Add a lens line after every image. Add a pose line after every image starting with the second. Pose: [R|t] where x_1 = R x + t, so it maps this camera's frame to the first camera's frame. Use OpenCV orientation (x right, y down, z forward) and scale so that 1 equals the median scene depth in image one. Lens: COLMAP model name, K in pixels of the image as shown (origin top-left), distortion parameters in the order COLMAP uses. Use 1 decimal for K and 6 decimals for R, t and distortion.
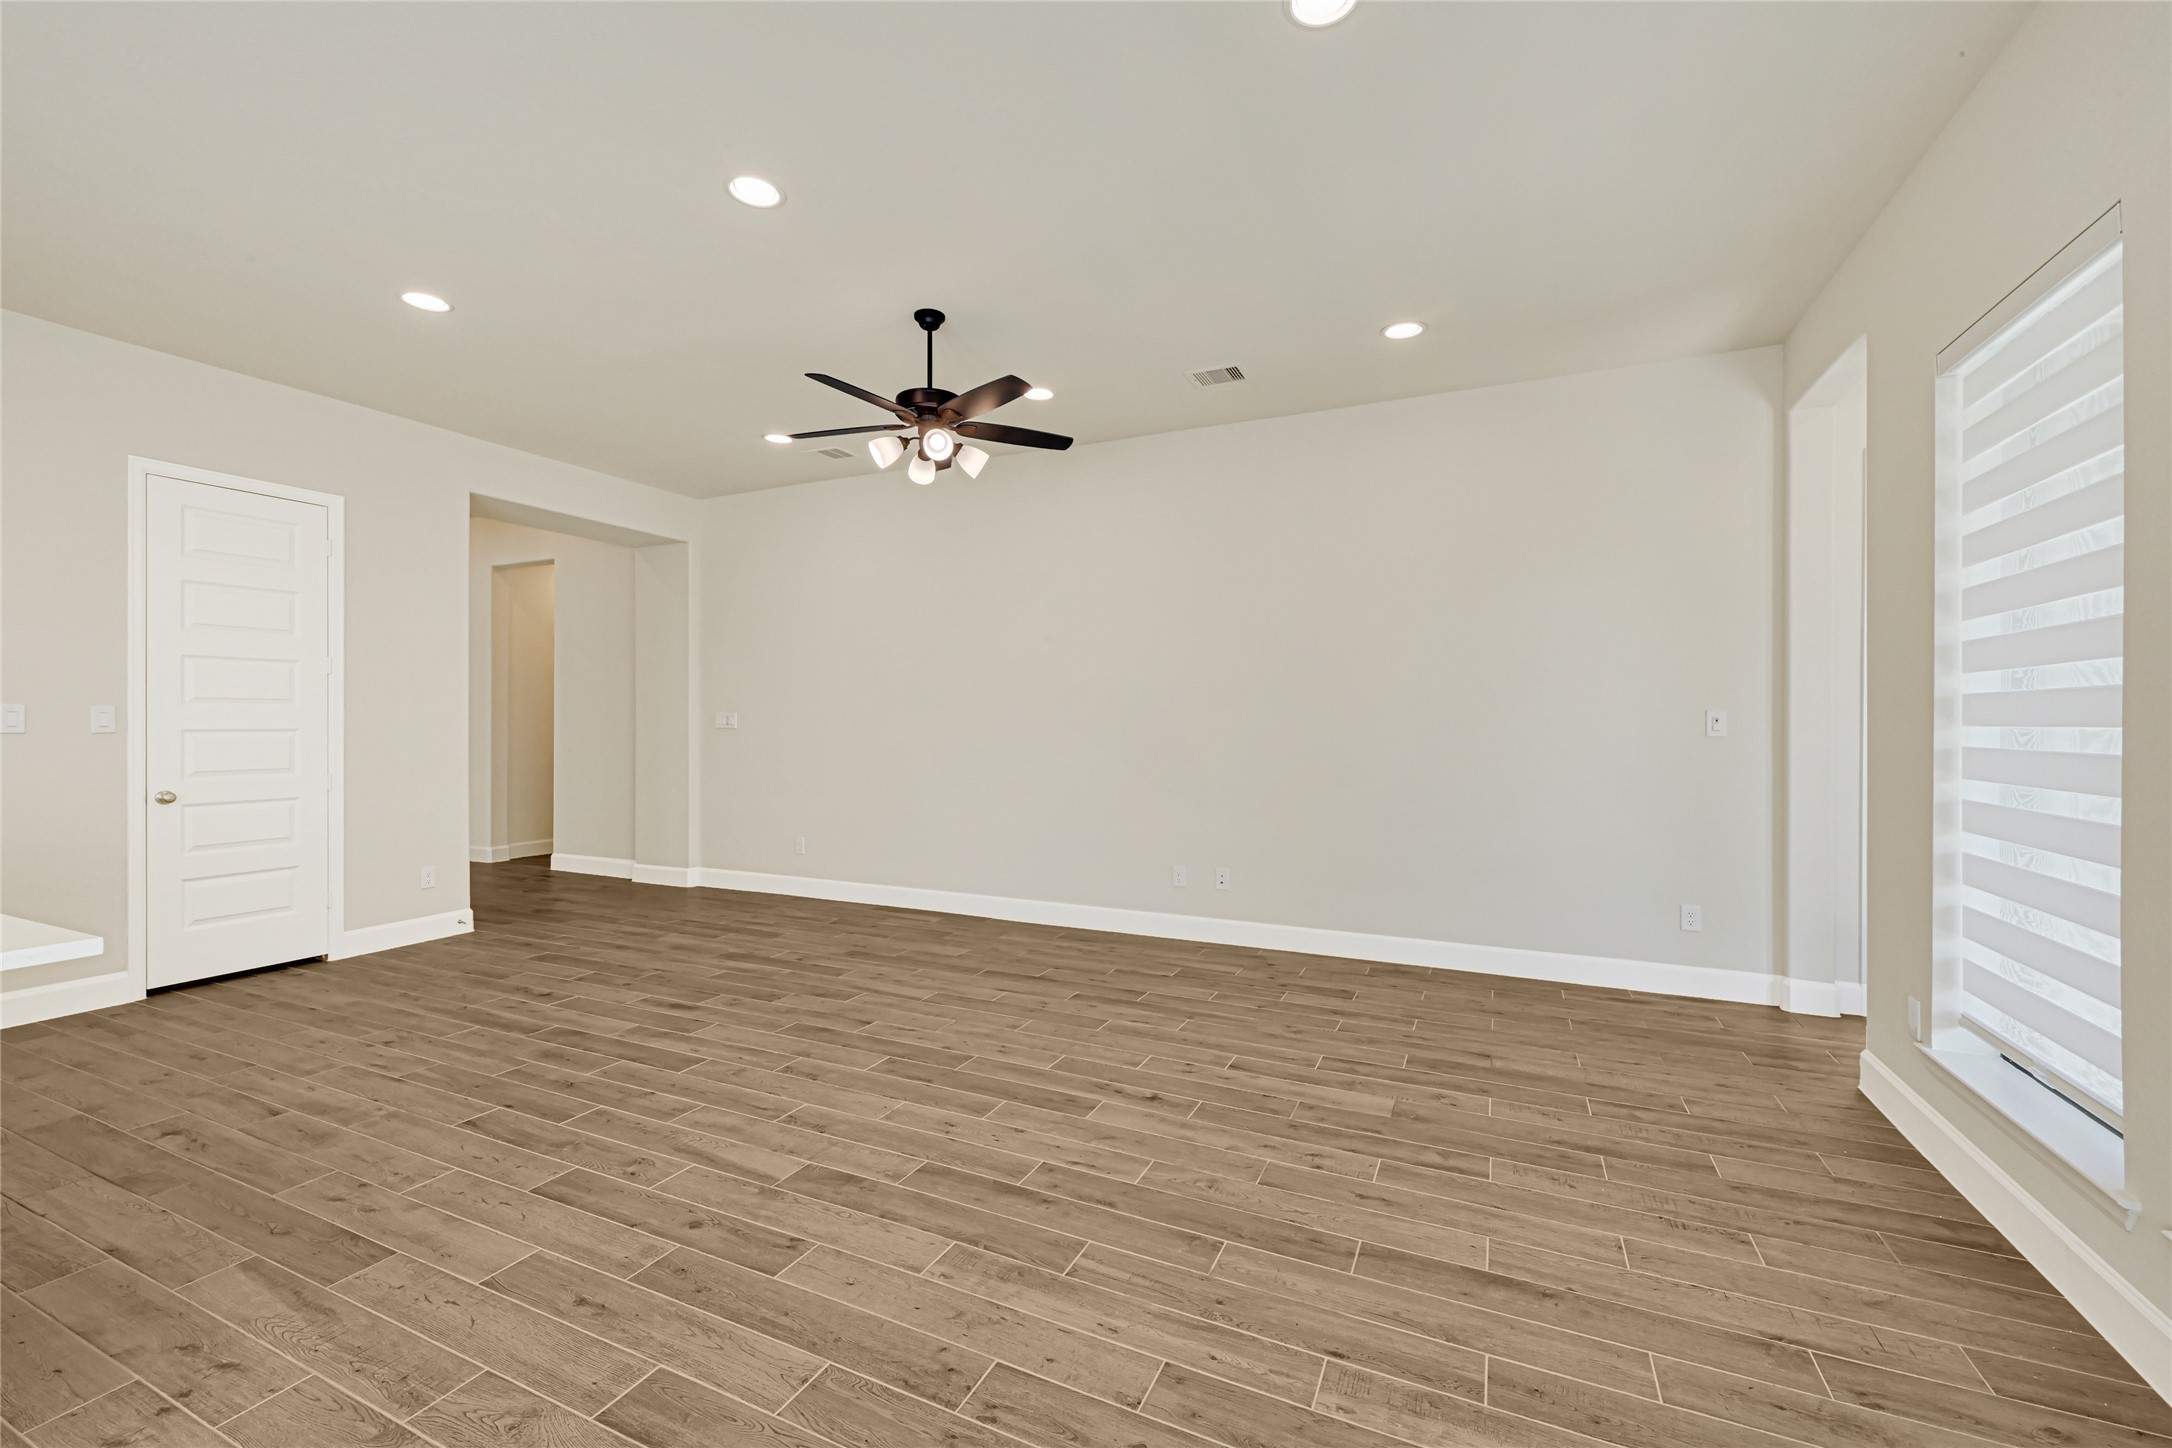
lens RADIAL K [[885.2, 0, 1088.4], [0, 885.2, 727.5], [0, 0, 1]] dist [0.000559, 0.000042]
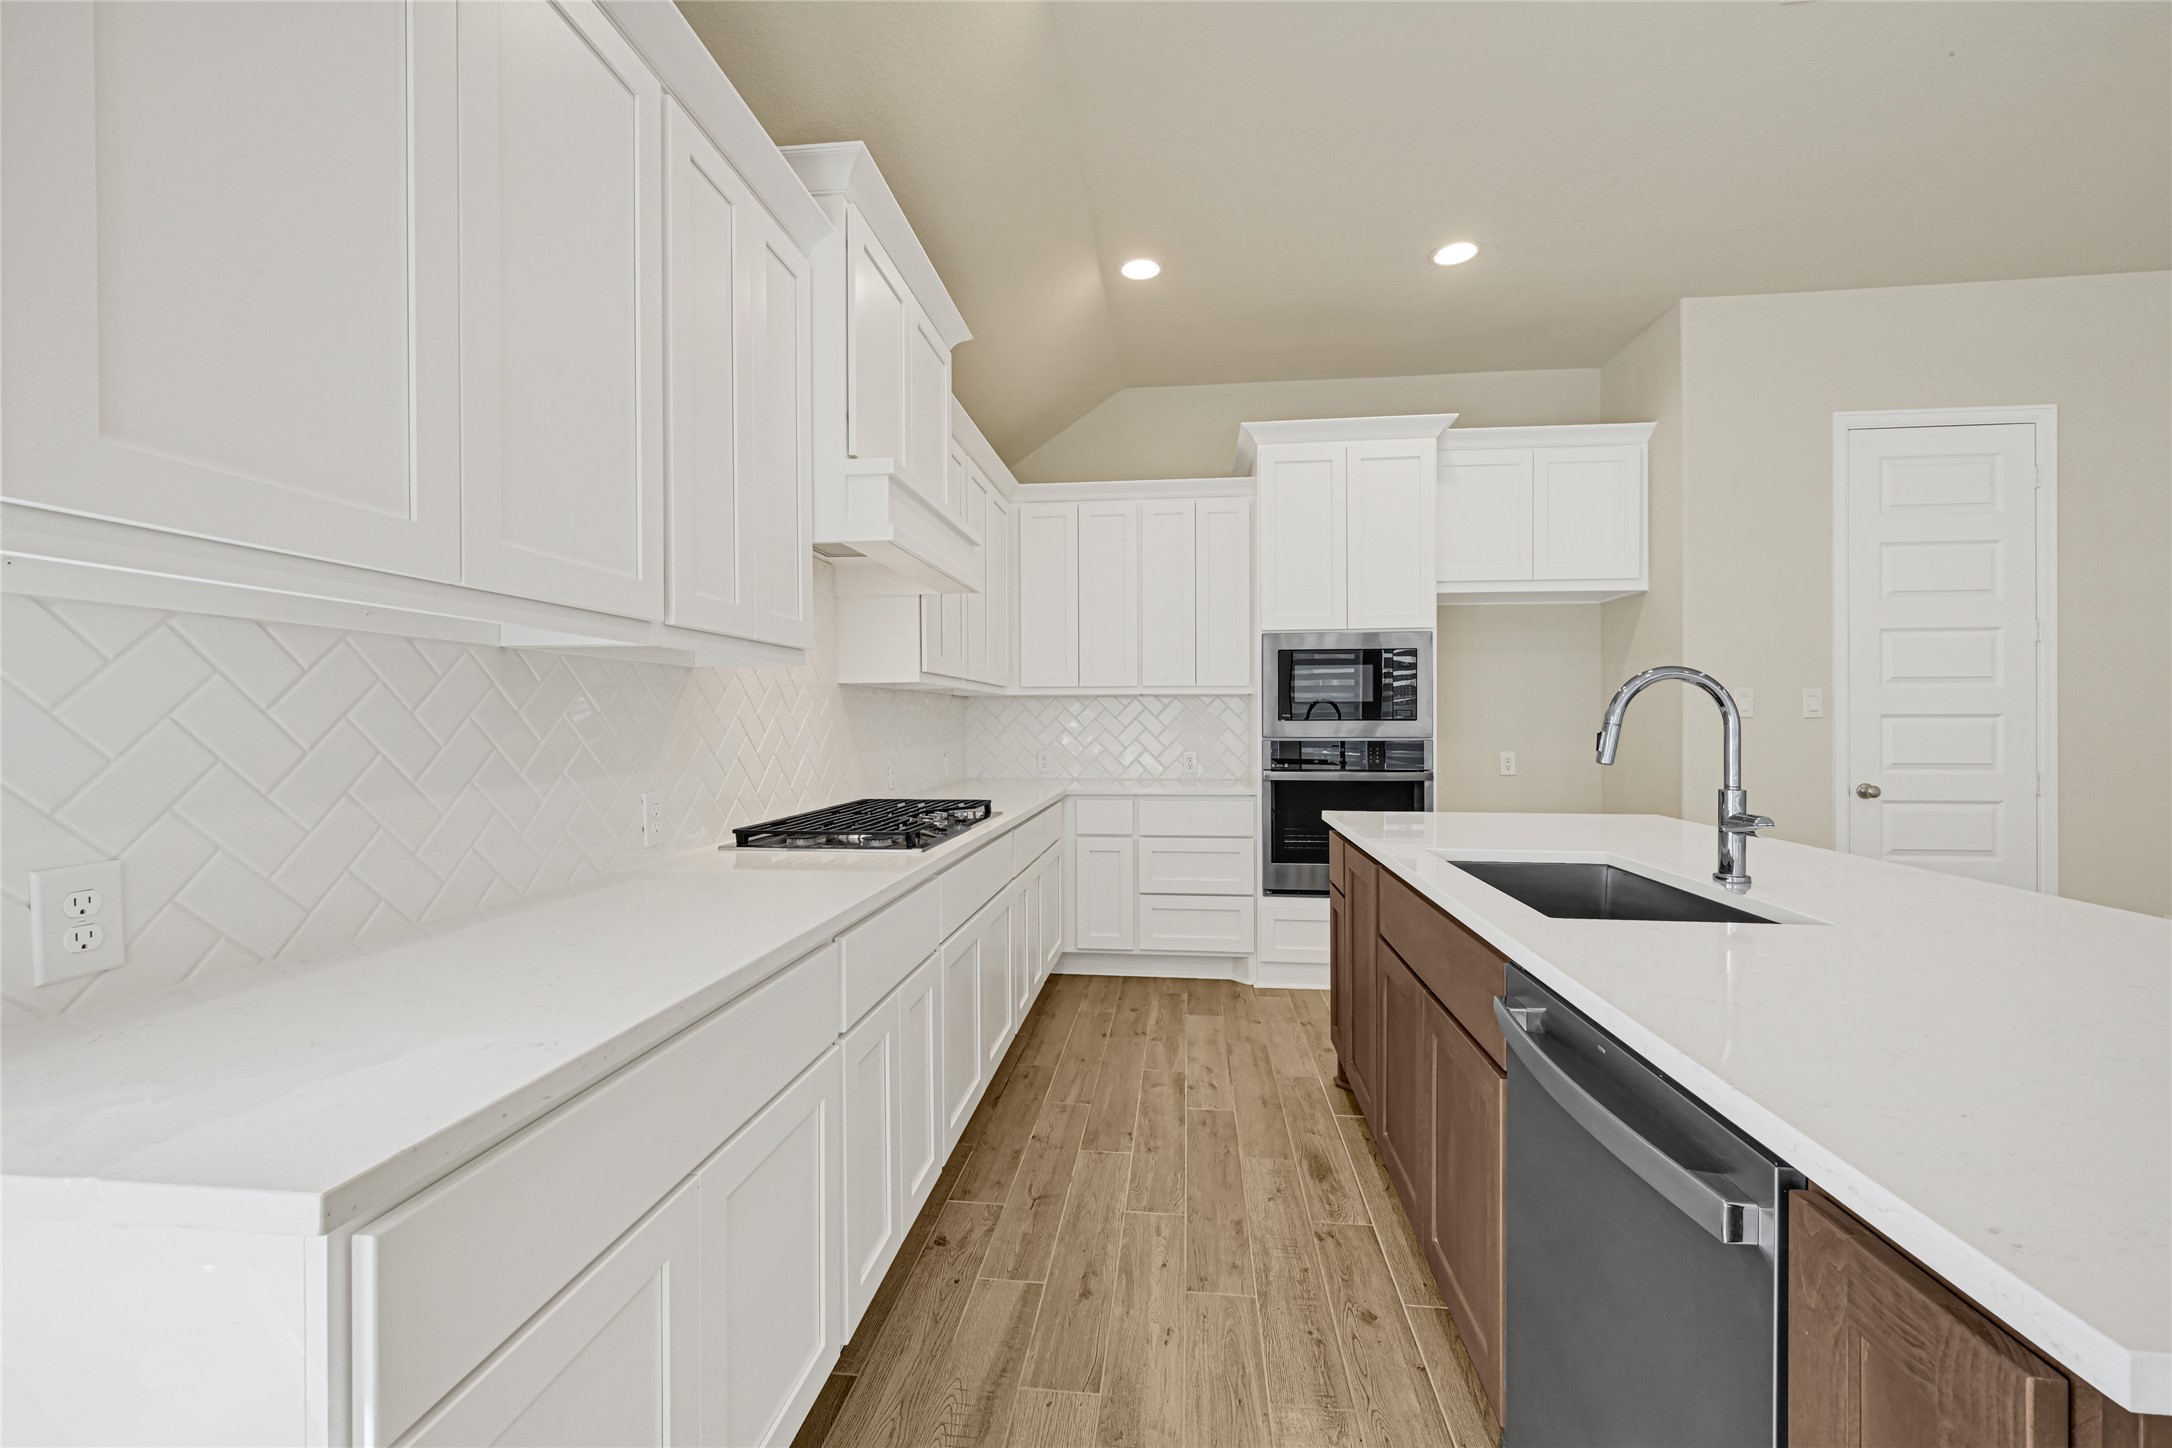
lens RADIAL K [[873.4, 0, 1086.0], [0, 873.4, 724.0], [0, 0, 1]] dist [-0.000050, -0.000032]
pose [[0.309370, 0.001426, -0.950941, -0.546041], [-0.003256, 0.999995, 0.000440, 0.017588], [0.950936, 0.002960, 0.309373, -0.013627]]
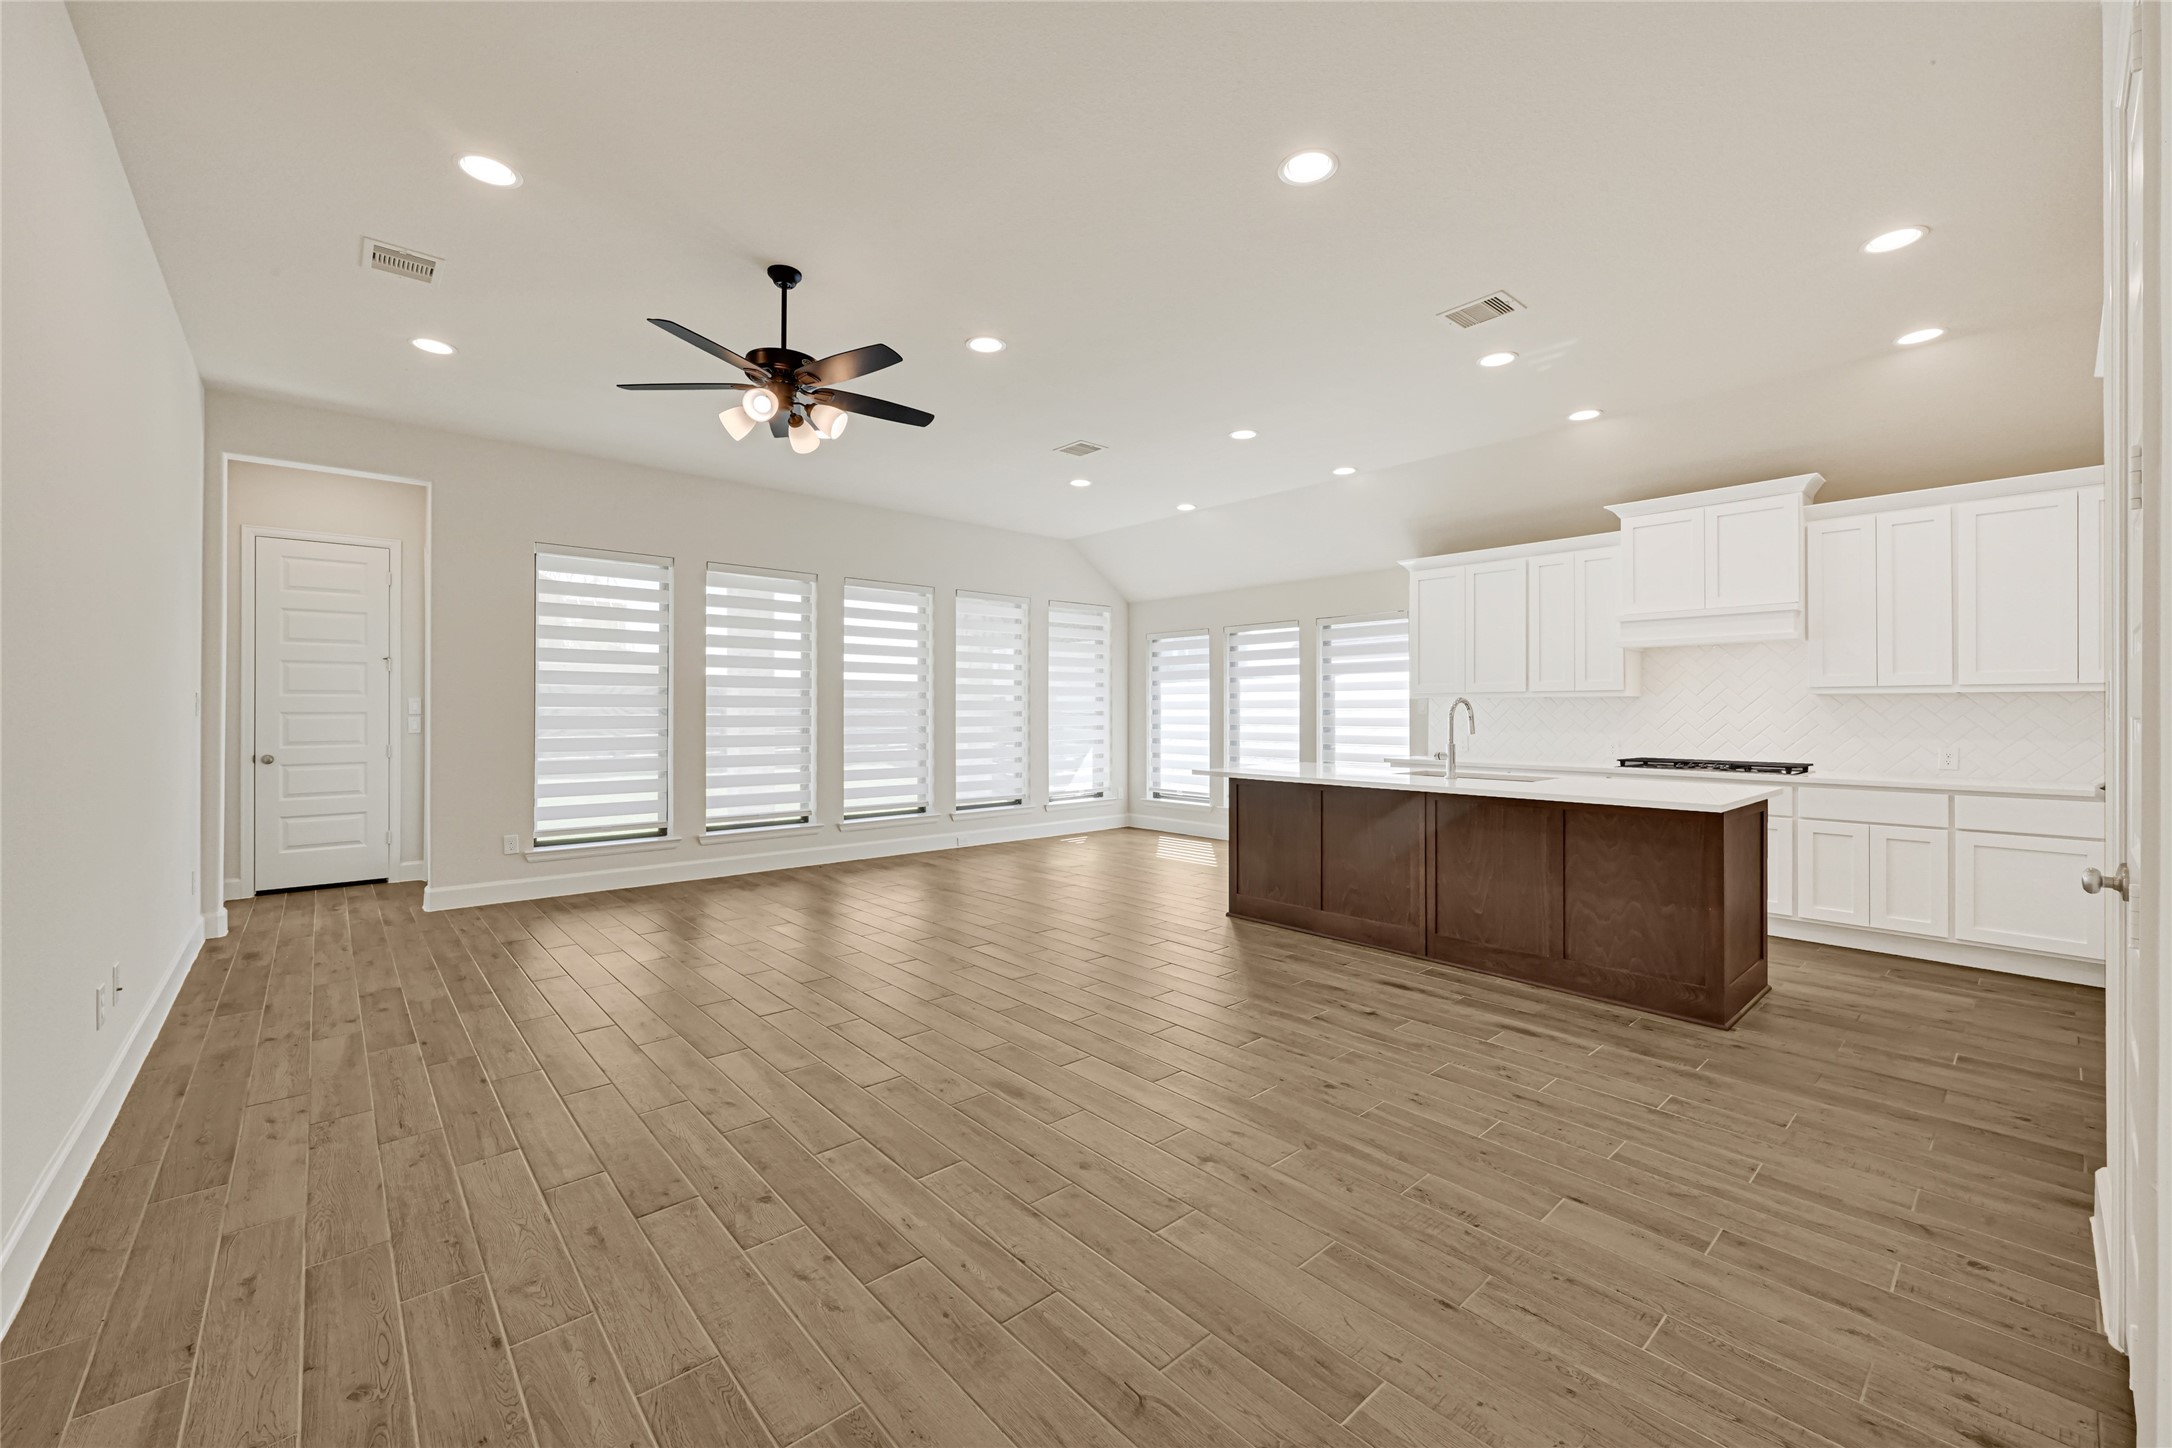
lens RADIAL K [[864.6, 0, 1087.0], [0, 864.6, 705.0], [0, 0, 1]] dist [0.000511, -0.000091]
pose [[-0.914957, 0.000321, 0.403551, -0.916482], [-0.000334, 0.999999, -0.001552, -0.001873], [-0.403551, -0.001554, -0.914956, 1.849671]]
